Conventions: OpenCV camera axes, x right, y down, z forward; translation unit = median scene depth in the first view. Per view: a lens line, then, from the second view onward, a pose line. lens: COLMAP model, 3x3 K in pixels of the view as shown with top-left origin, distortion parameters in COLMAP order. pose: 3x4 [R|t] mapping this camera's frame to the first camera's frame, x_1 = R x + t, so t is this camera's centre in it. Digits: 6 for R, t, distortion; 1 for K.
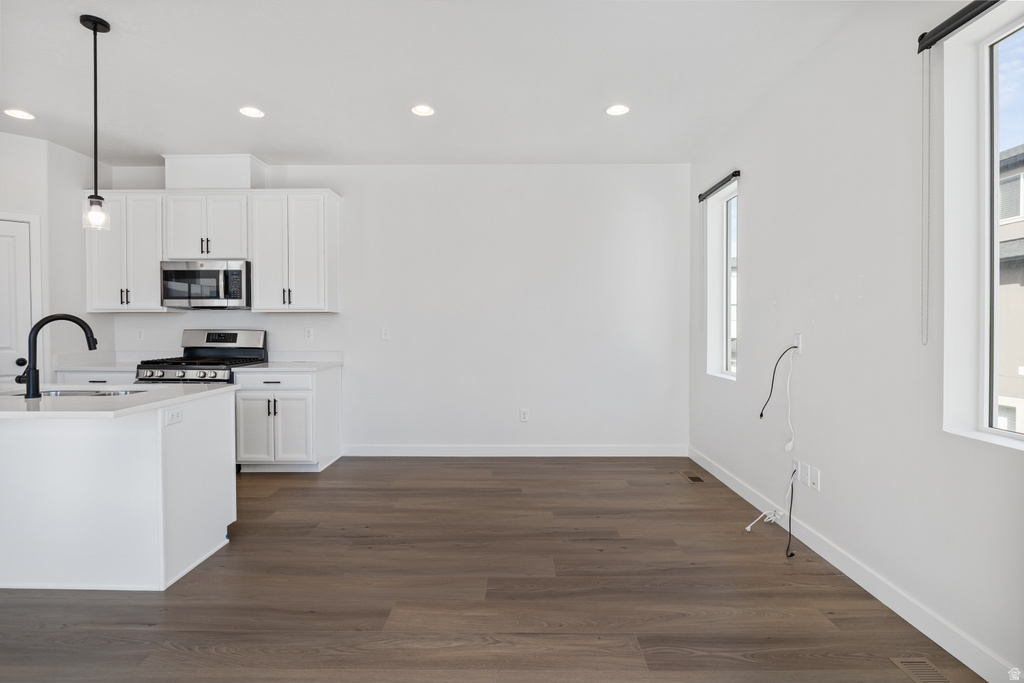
lens RADIAL K [[503.8, 0, 512.1], [0, 503.8, 336.6], [0, 0, 1]] dist [-0.002595, -0.000401]
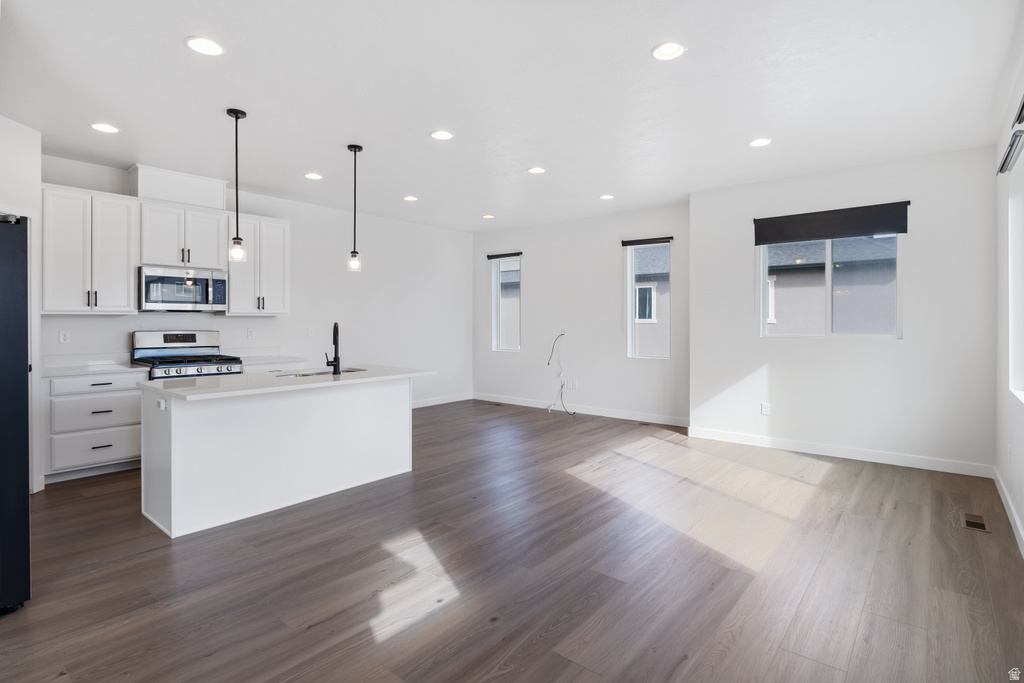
lens RADIAL K [[520.9, 0, 511.3], [0, 520.9, 319.3], [0, 0, 1]] dist [-0.002507, -0.000268]
pose [[0.629221, 0.003418, 0.777219, -1.063085], [0.013357, 0.999795, -0.015211, -0.012703], [-0.777112, 0.019952, 0.629046, -0.279295]]
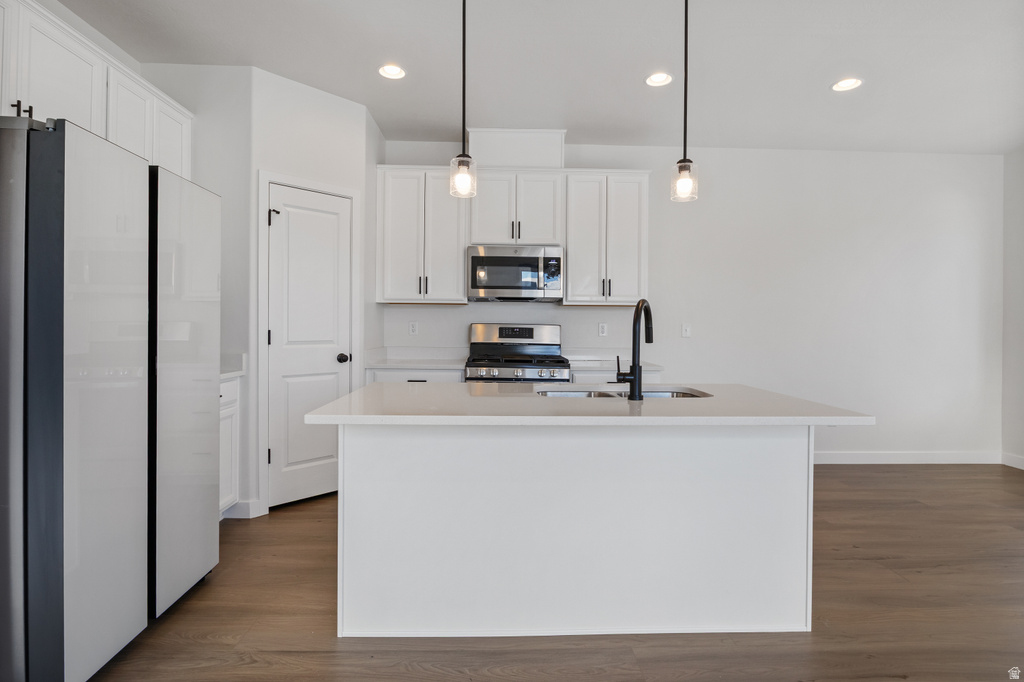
lens RADIAL K [[510.2, 0, 514.3], [0, 510.2, 331.2], [0, 0, 1]] dist [-0.002686, 0.000217]
pose [[0.998601, 0.009947, 0.051934, -0.667398], [-0.009248, 0.999864, -0.013678, 0.012727], [-0.052063, 0.013179, 0.998557, 0.095006]]
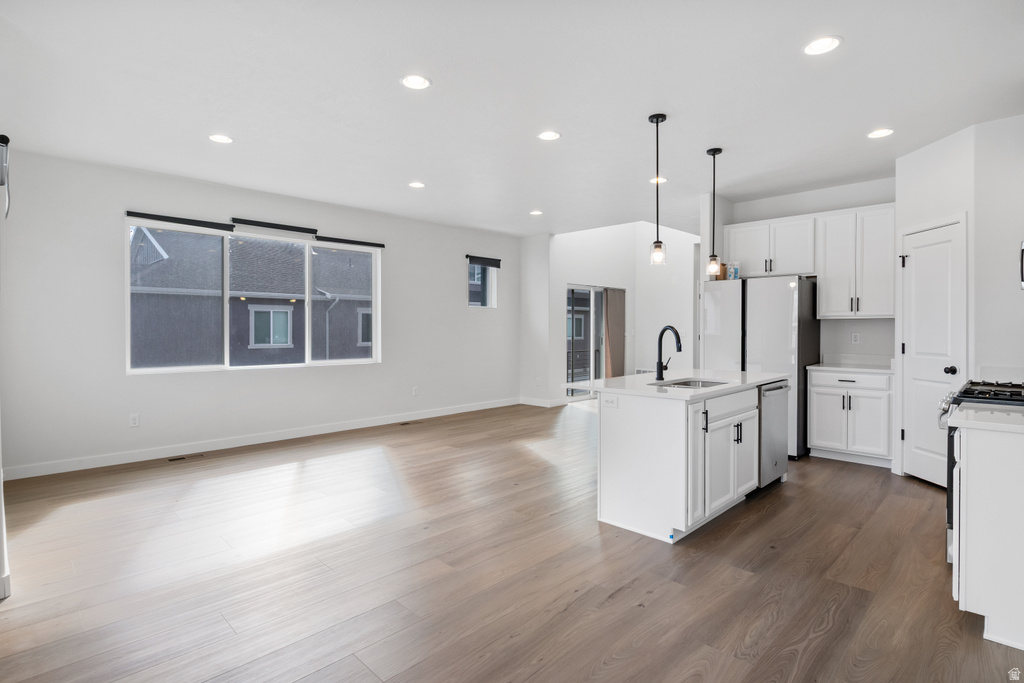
lens RADIAL K [[510.2, 0, 514.3], [0, 510.2, 331.7], [0, 0, 1]] dist [-0.002686, 0.000217]
pose [[-0.691712, 0.010236, -0.722101, 0.278452], [-0.012017, 0.999598, 0.025680, -0.034474], [0.722073, 0.026441, -0.691311, 0.984112]]
